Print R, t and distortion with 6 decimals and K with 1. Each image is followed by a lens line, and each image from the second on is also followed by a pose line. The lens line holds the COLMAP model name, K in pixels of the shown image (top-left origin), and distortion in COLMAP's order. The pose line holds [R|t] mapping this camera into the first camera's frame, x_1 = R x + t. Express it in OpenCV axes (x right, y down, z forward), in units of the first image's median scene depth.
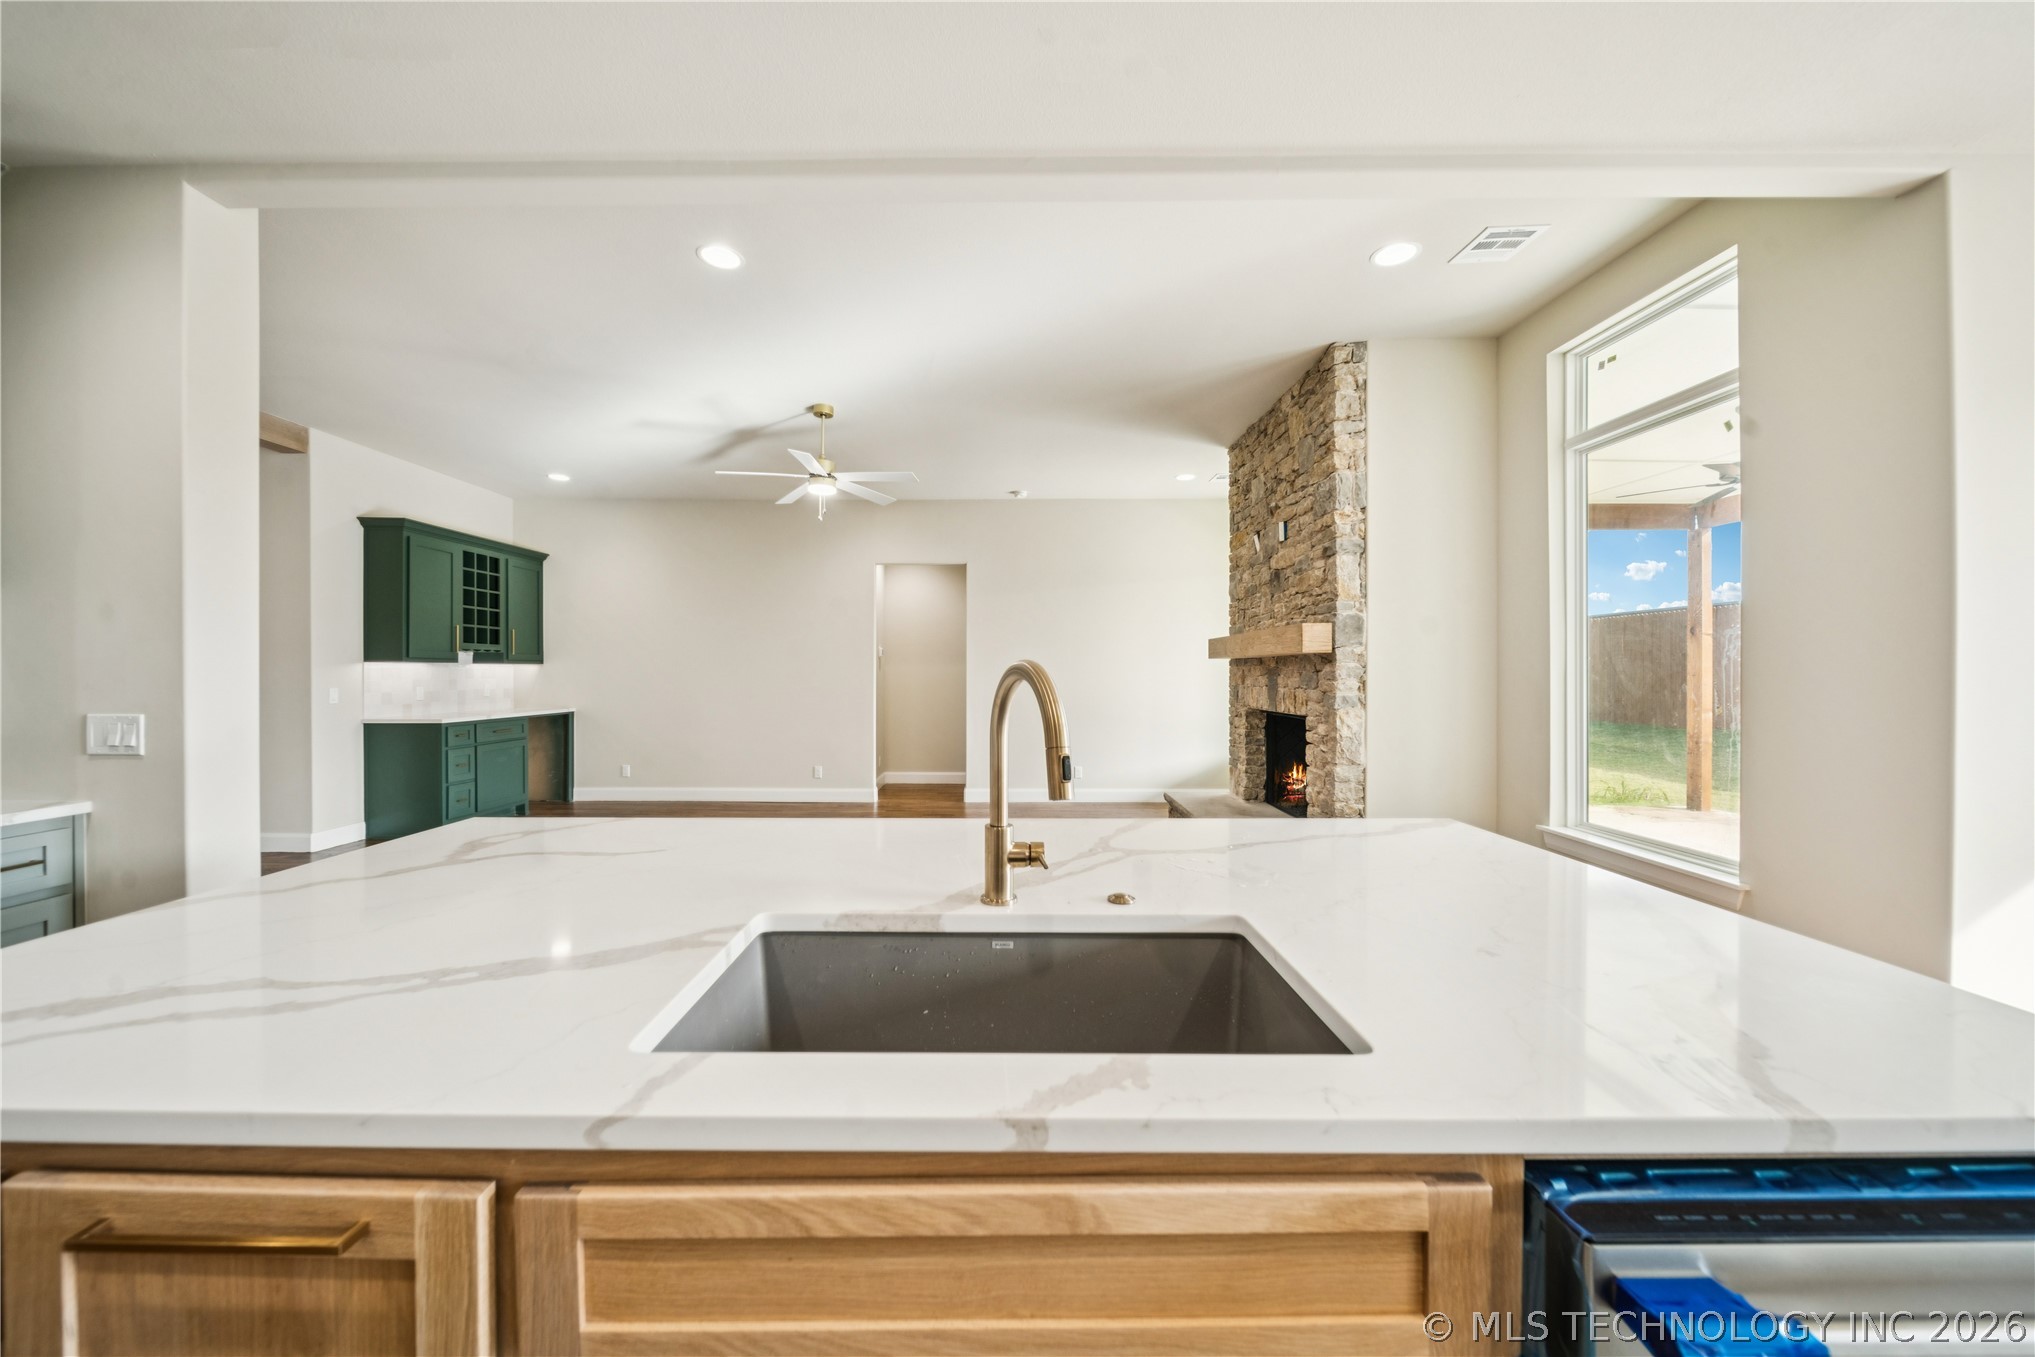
lens RADIAL K [[718.7, 0, 996.2], [0, 718.7, 680.2], [0, 0, 1]] dist [-0.002489, -0.001462]
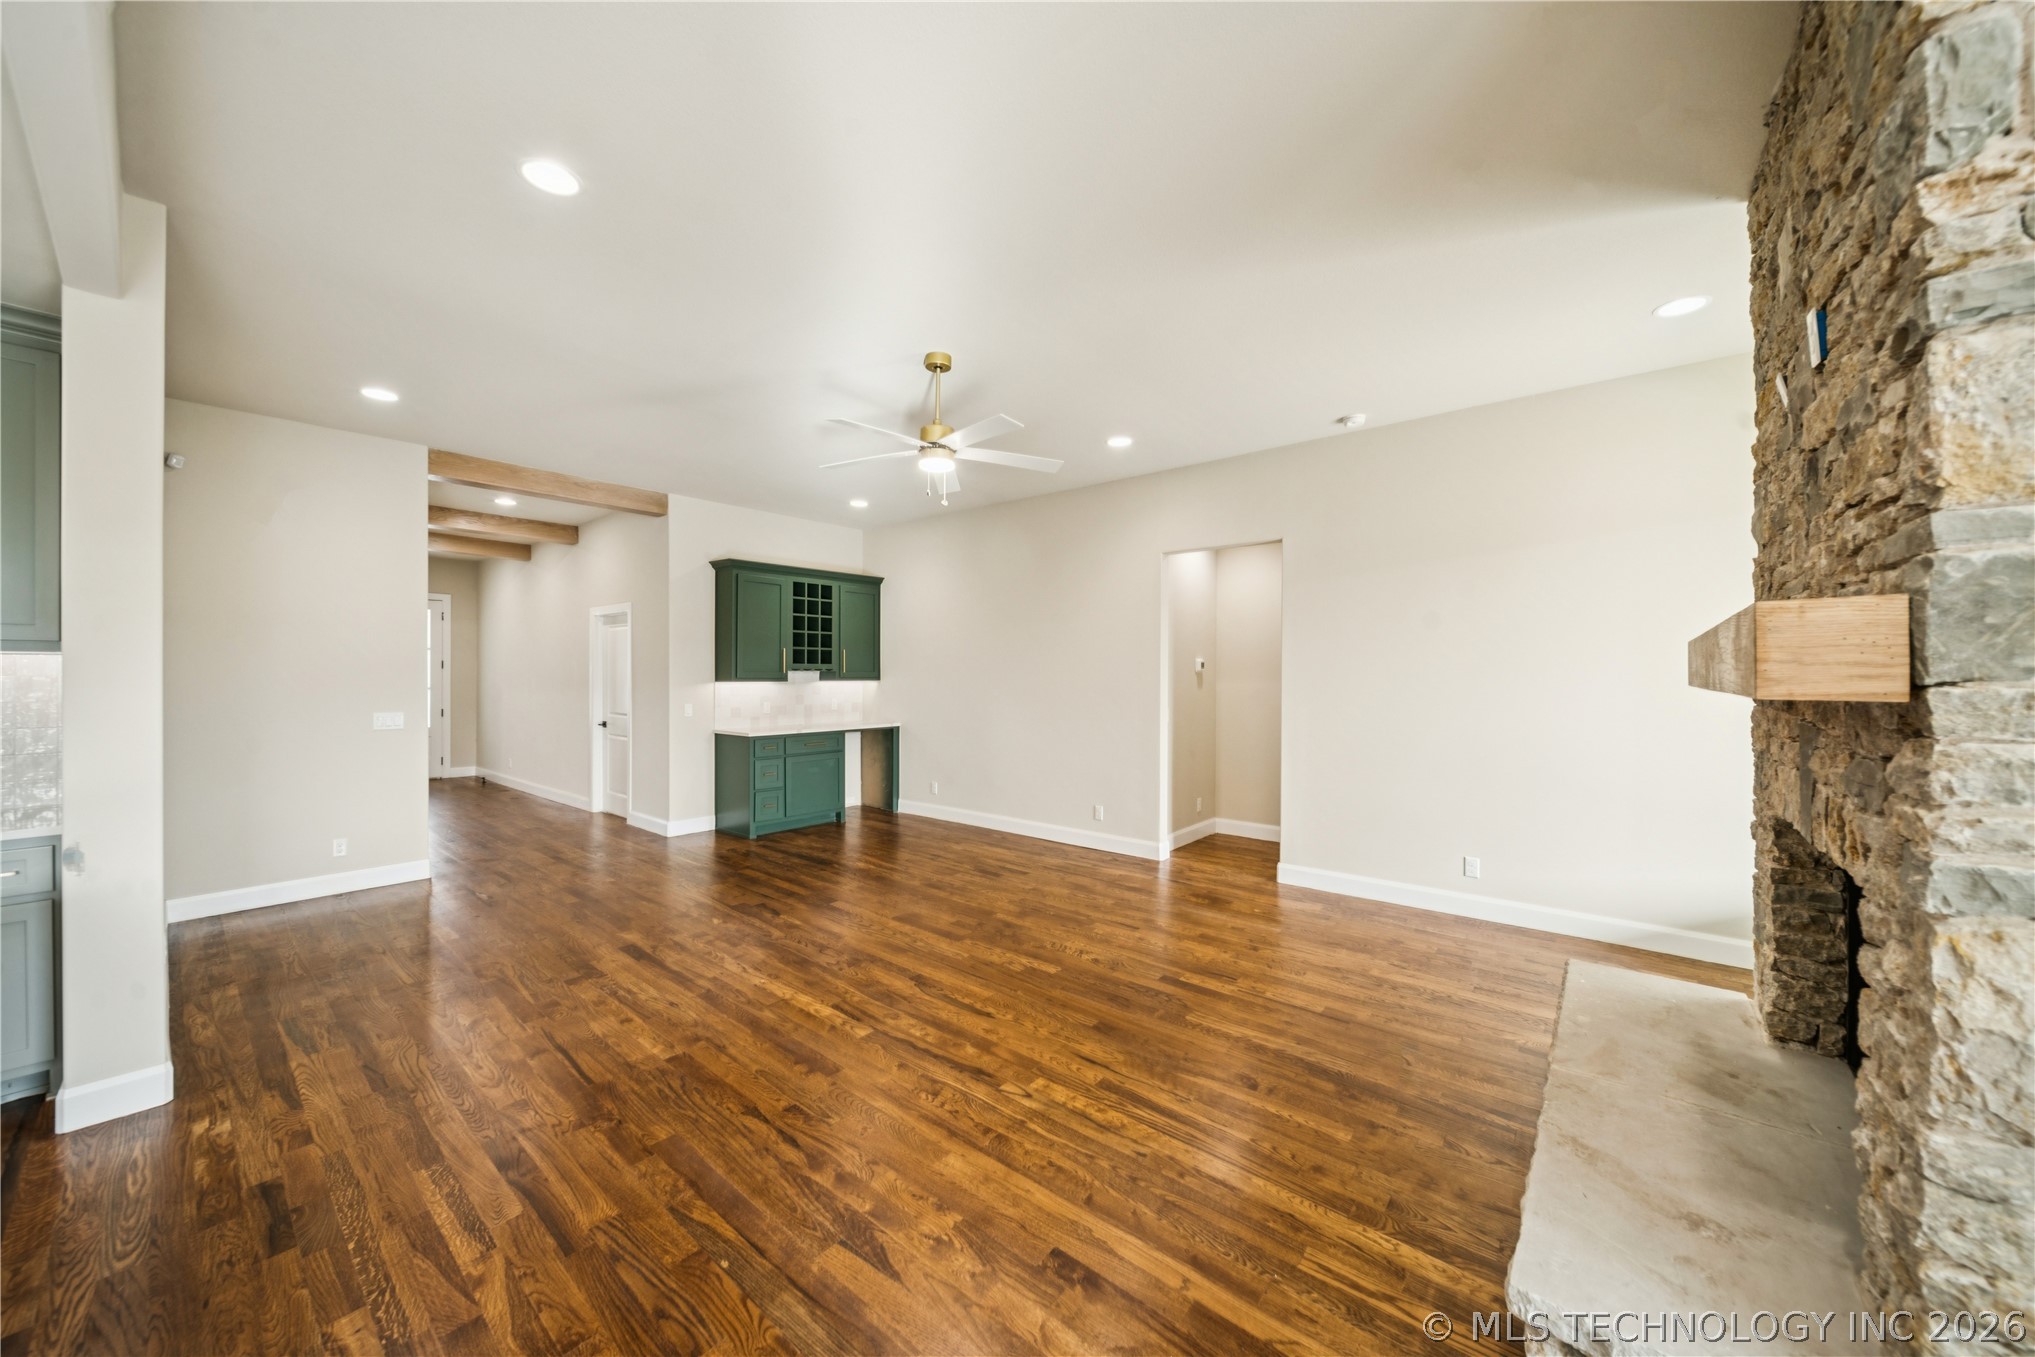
lens RADIAL K [[718.7, 0, 1003.5], [0, 718.7, 674.6], [0, 0, 1]] dist [-0.002489, -0.001462]
pose [[0.765178, -0.000393, -0.643819, 0.271757], [-0.006907, 0.999937, -0.008819, -0.031715], [0.643782, 0.011195, 0.765127, 0.409591]]
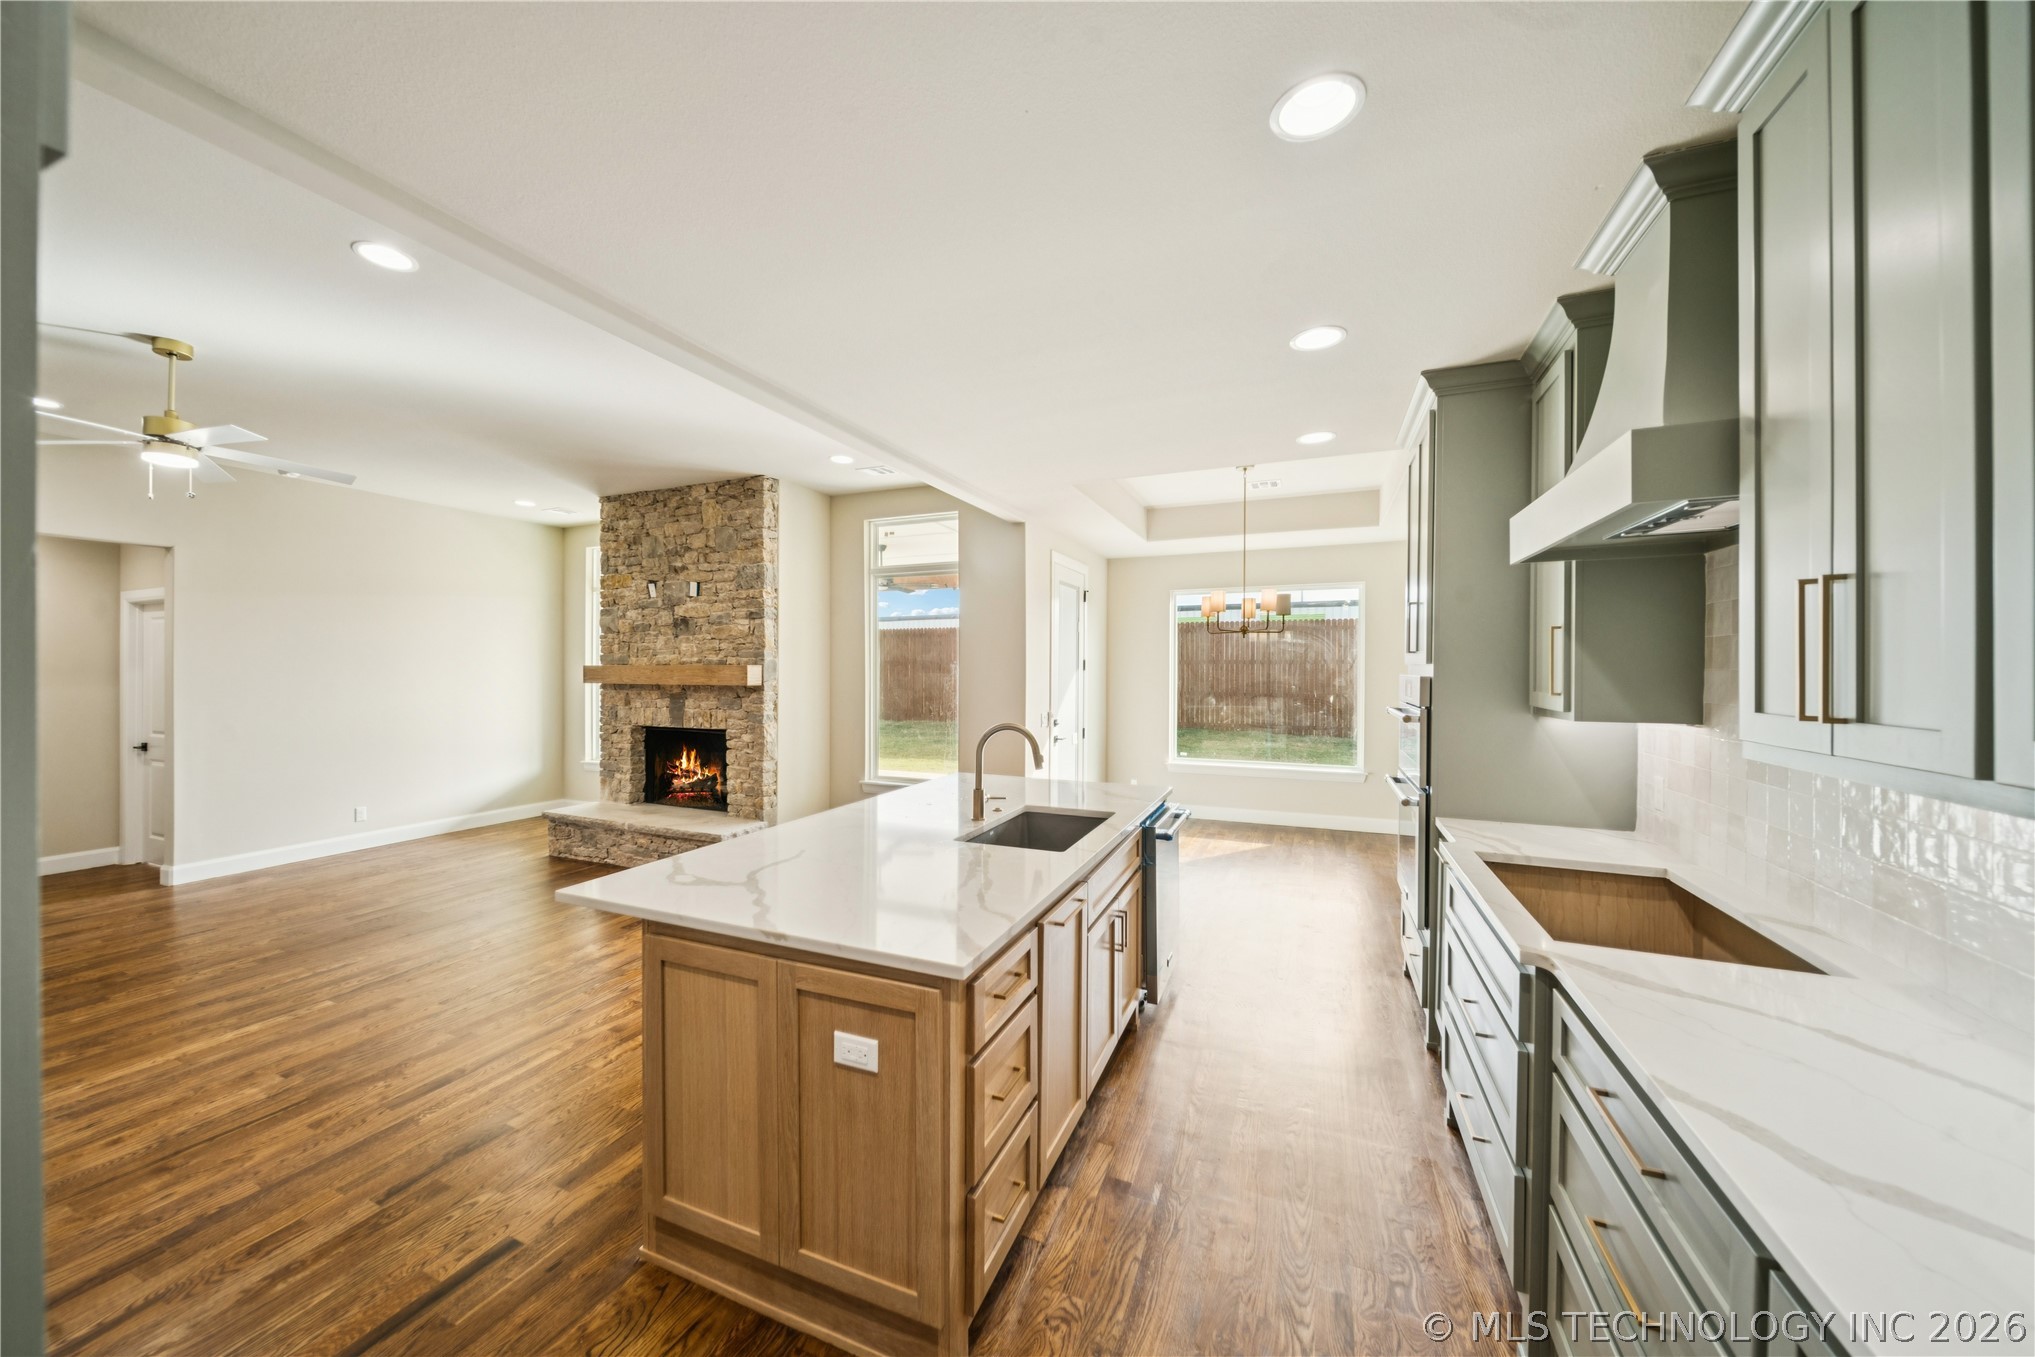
lens RADIAL K [[718.7, 0, 991.3], [0, 718.7, 682.5], [0, 0, 1]] dist [-0.002489, -0.001462]
pose [[0.394345, -0.017160, 0.918802, -0.496455], [0.008095, 0.999852, 0.015199, -0.044742], [-0.918927, 0.001444, 0.394425, -0.006420]]
